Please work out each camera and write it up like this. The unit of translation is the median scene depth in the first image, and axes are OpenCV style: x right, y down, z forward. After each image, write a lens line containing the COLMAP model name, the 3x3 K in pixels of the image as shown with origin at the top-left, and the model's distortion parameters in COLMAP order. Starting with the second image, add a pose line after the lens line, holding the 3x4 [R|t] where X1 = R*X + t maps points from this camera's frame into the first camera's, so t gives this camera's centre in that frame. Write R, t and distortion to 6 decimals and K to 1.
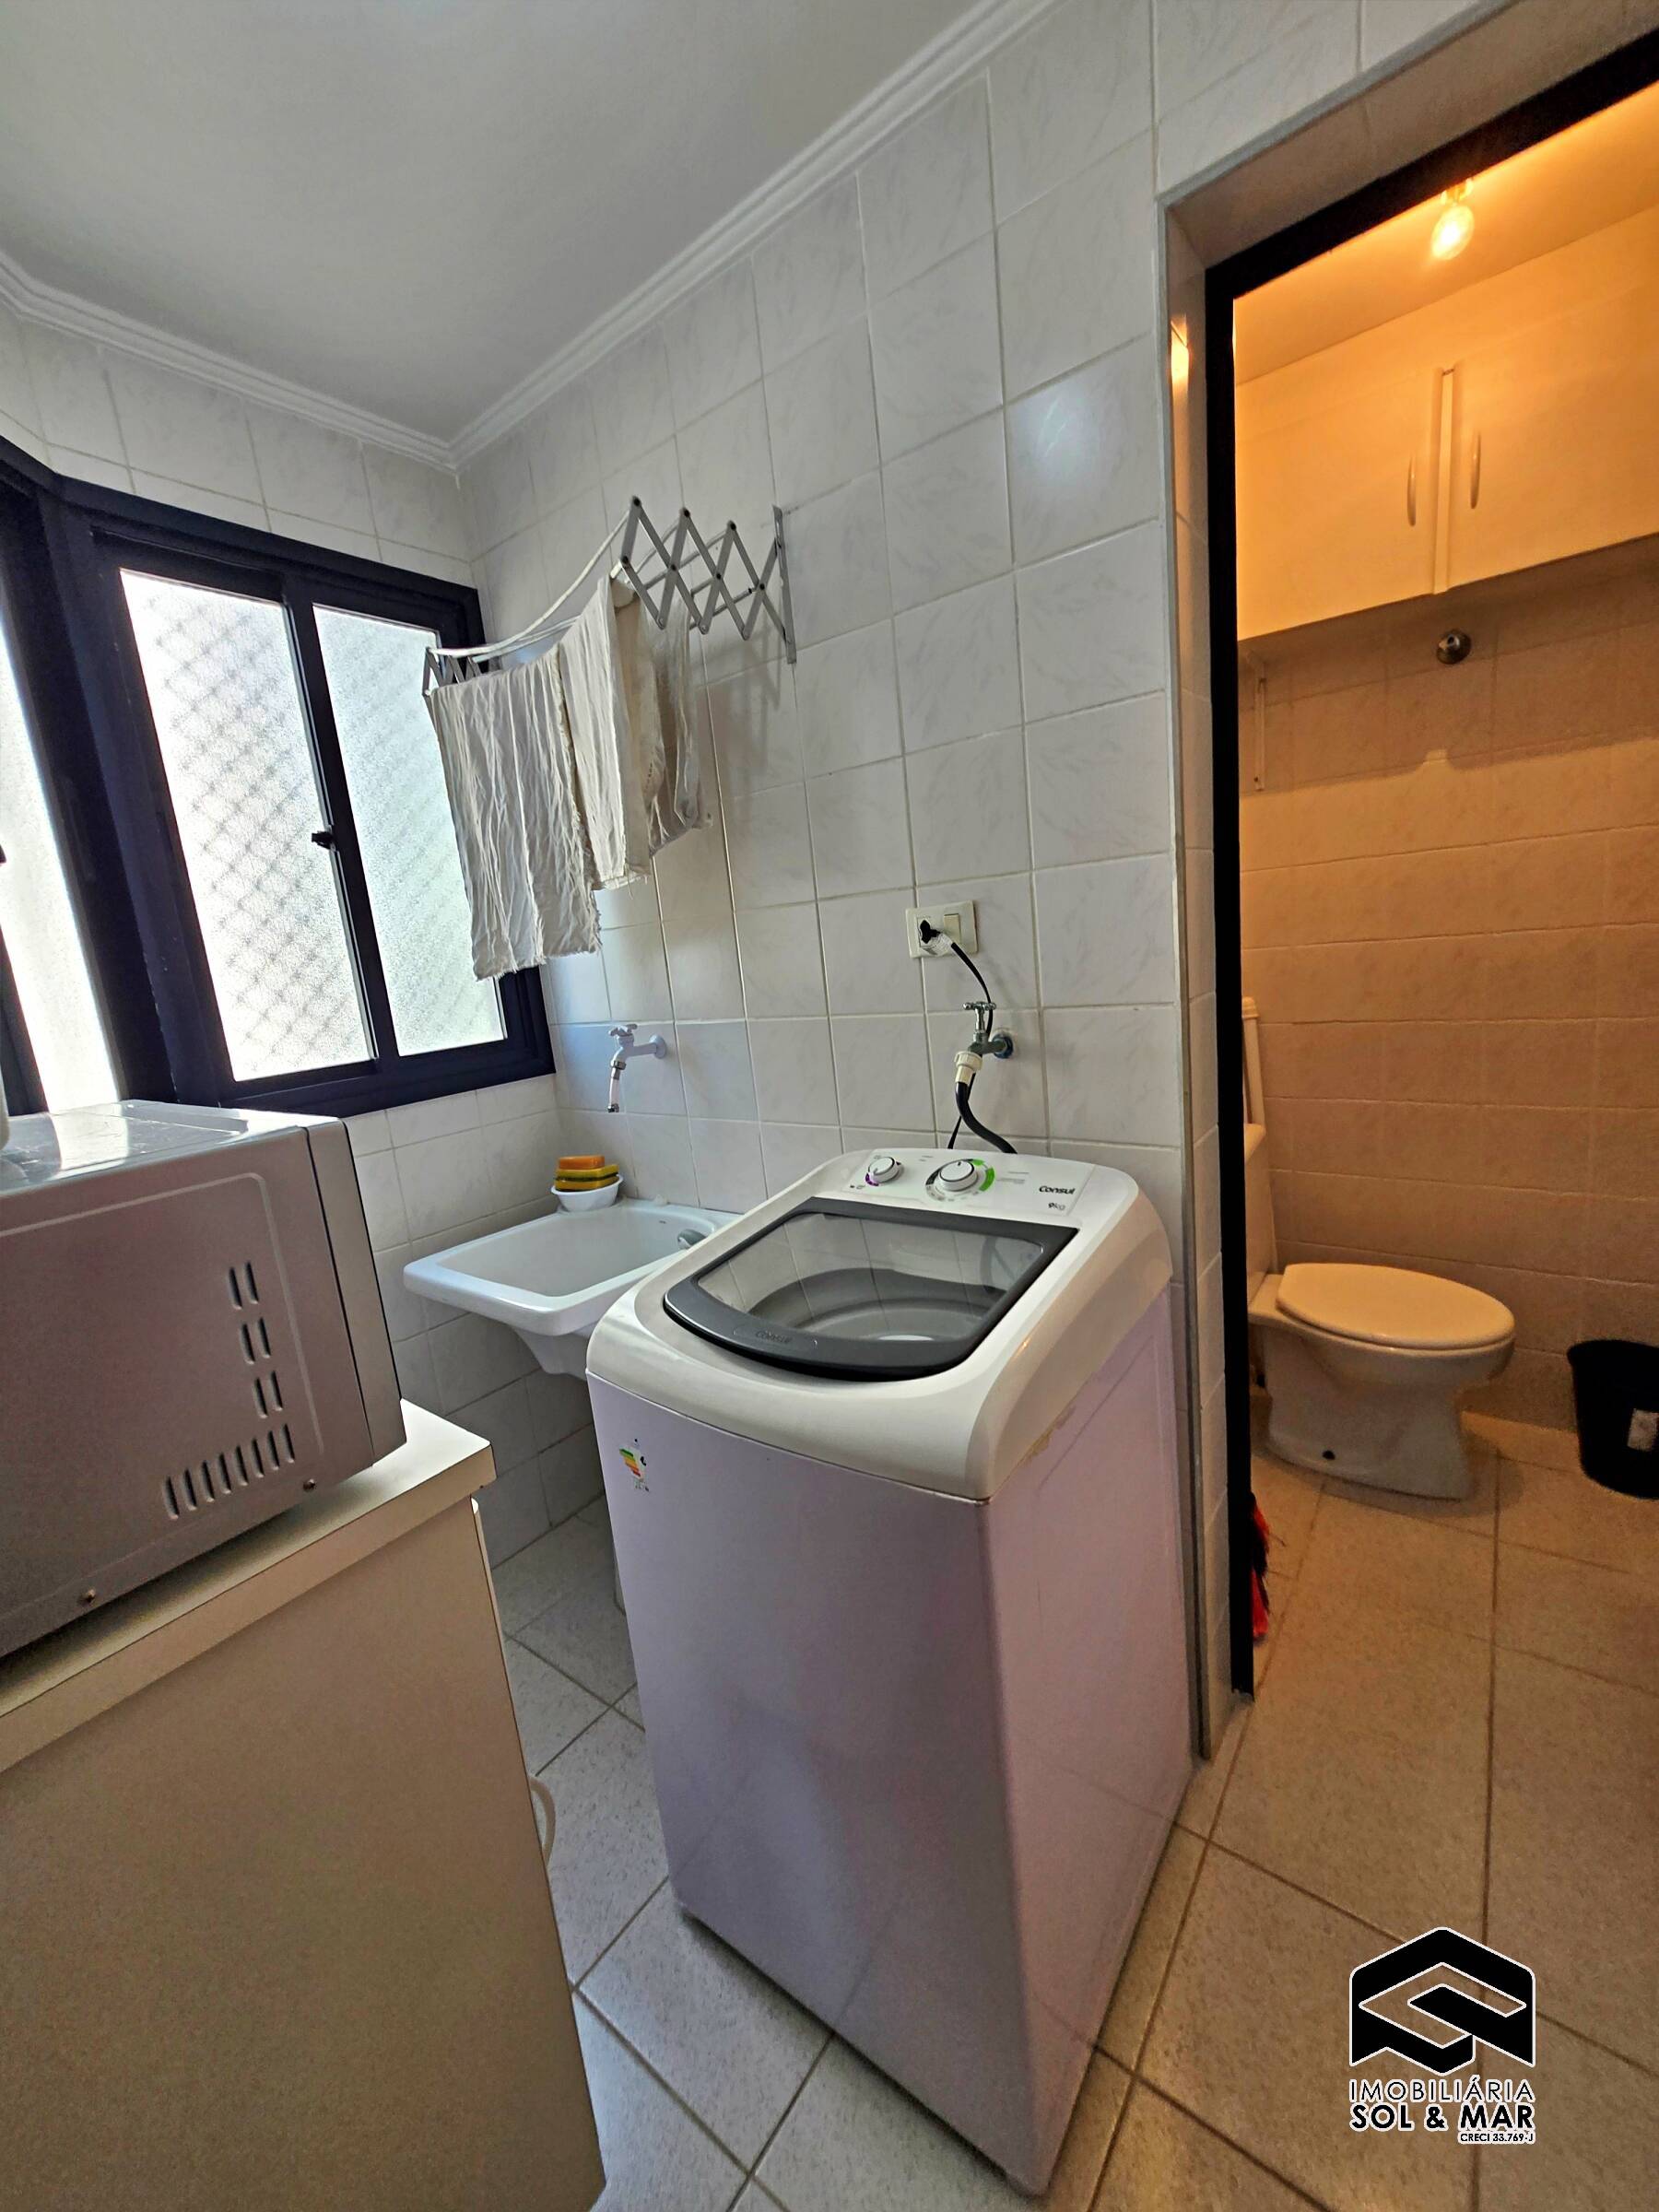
lens RADIAL K [[884.4, 0, 817.9], [0, 884.4, 1101.6], [0, 0, 1]] dist [-0.001525, 0.000043]
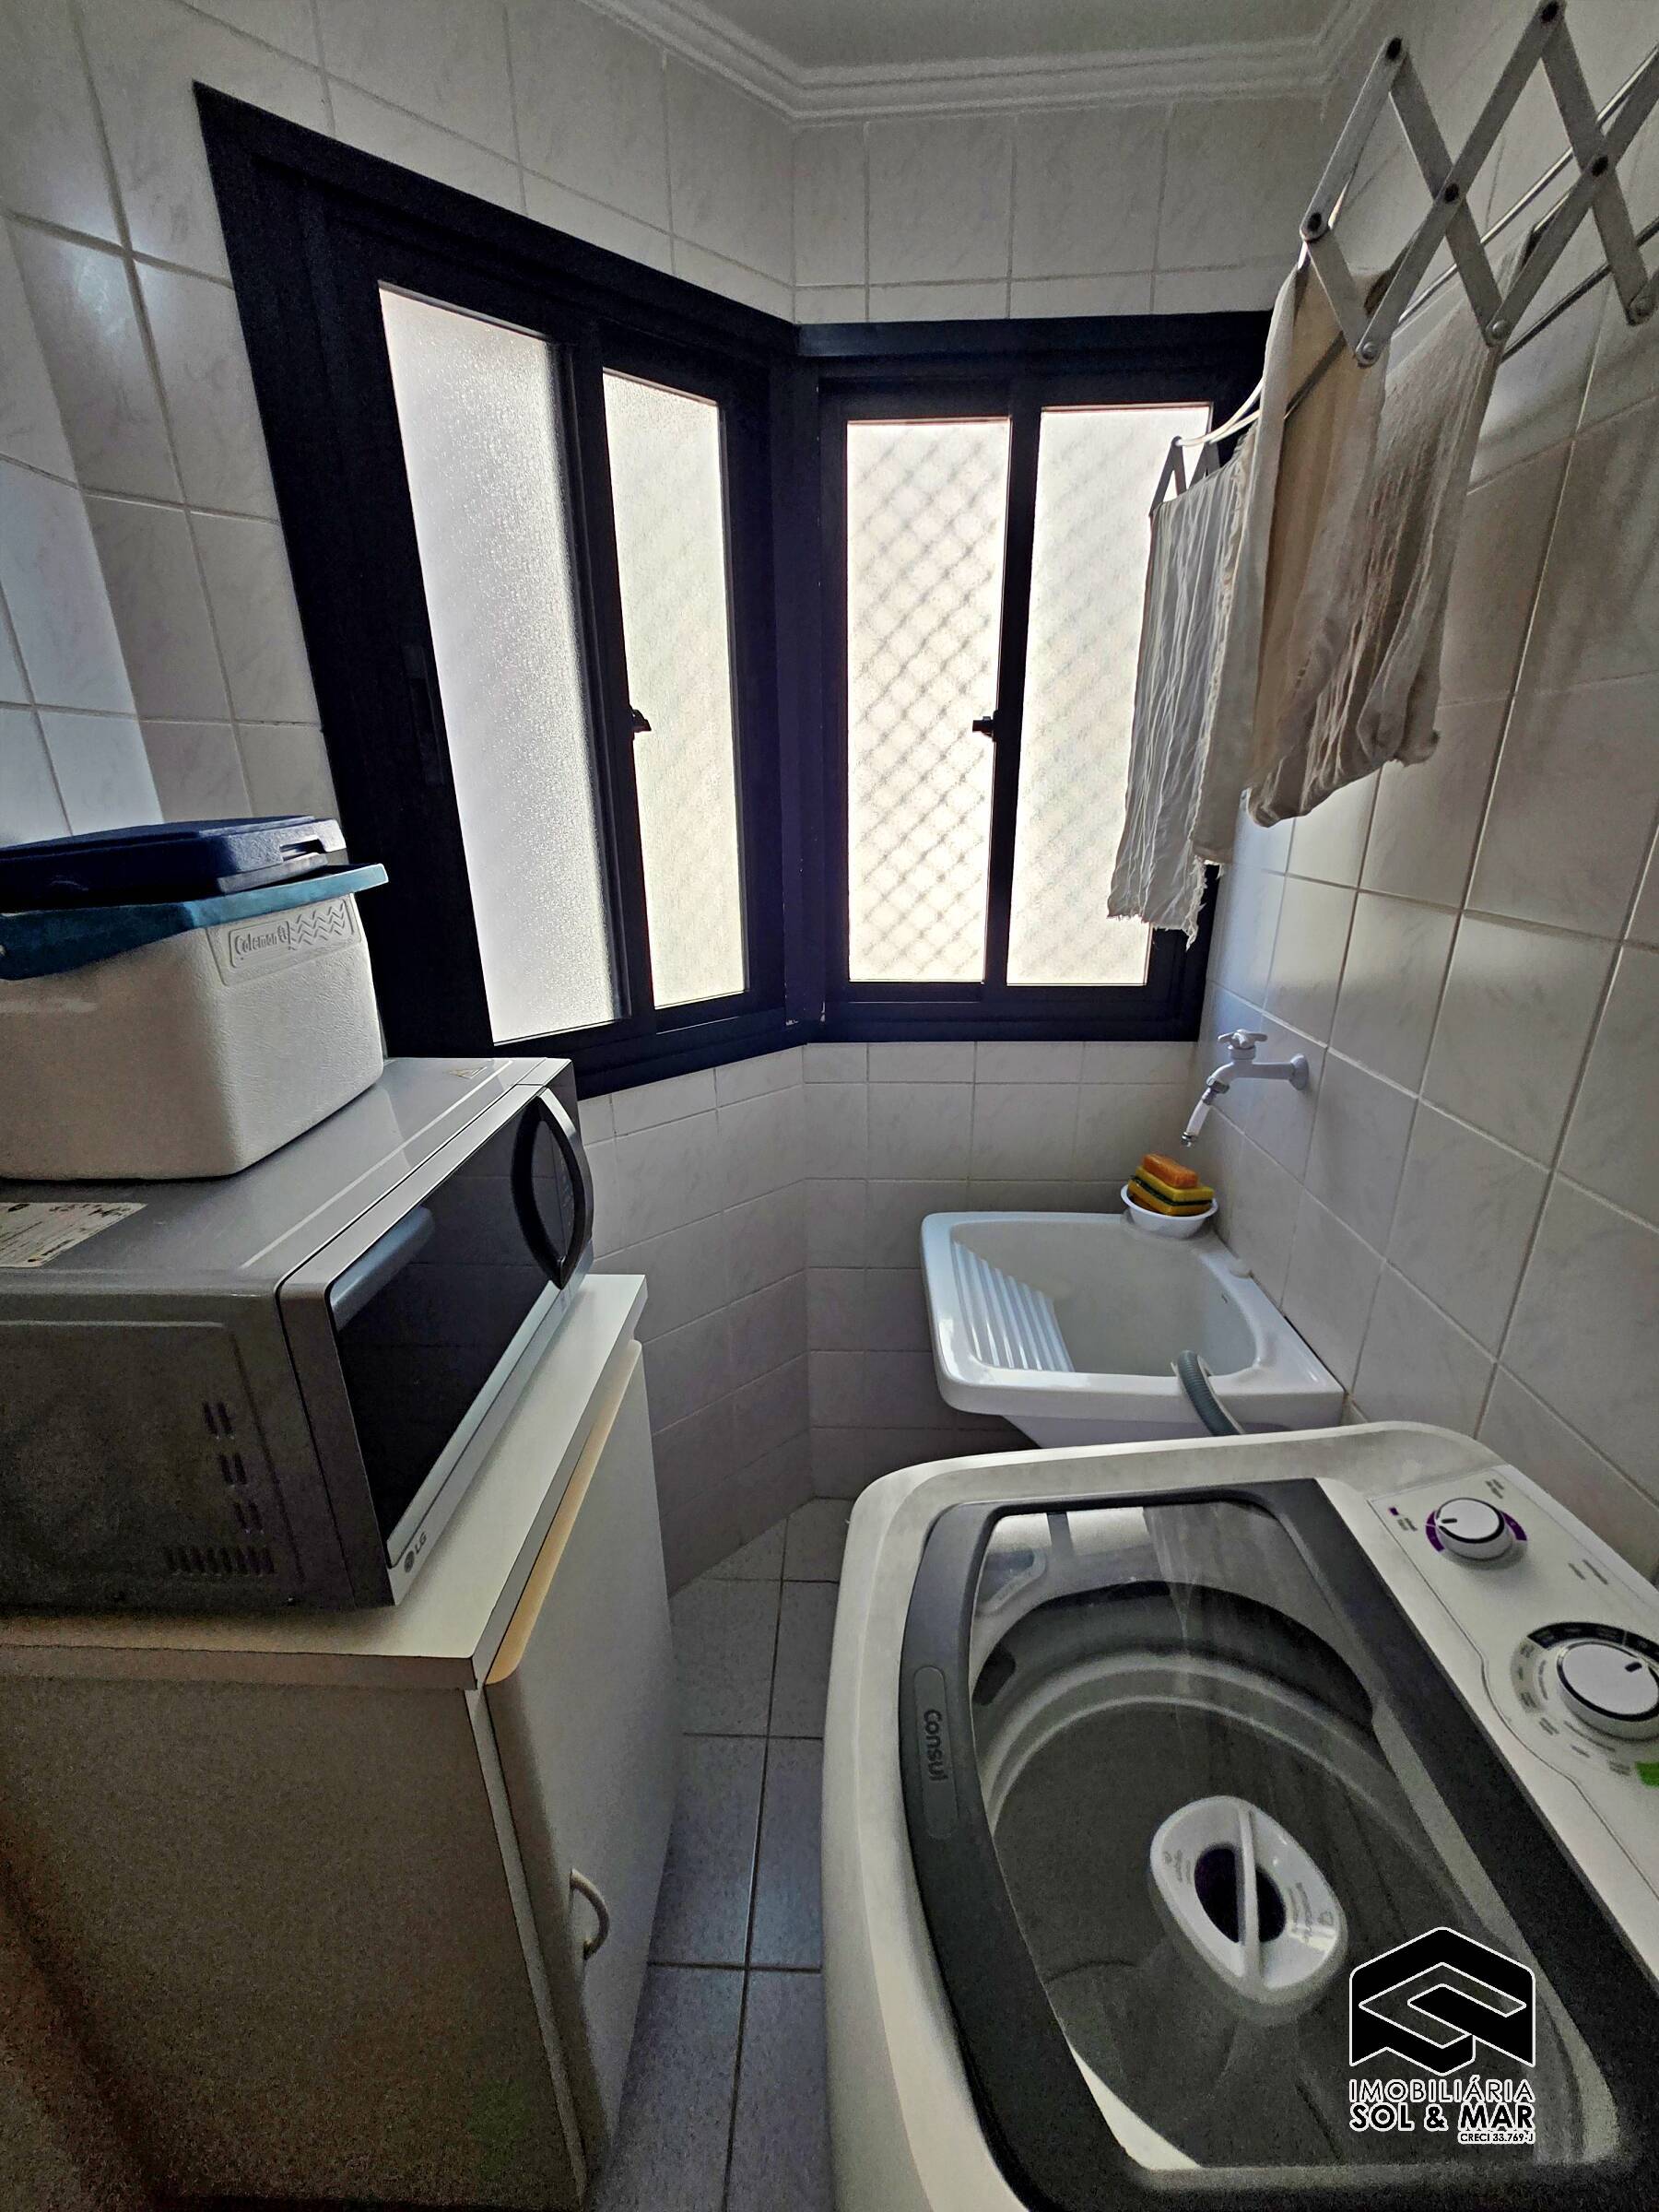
lens RADIAL K [[870.7, 0, 836.8], [0, 870.7, 1108.9], [0, 0, 1]] dist [0.000254, 0.000531]
pose [[0.577340, 0.367240, -0.729255, 0.119494], [-0.190952, 0.929104, 0.316706, -0.199479], [0.793861, -0.043594, 0.606535, 0.367325]]
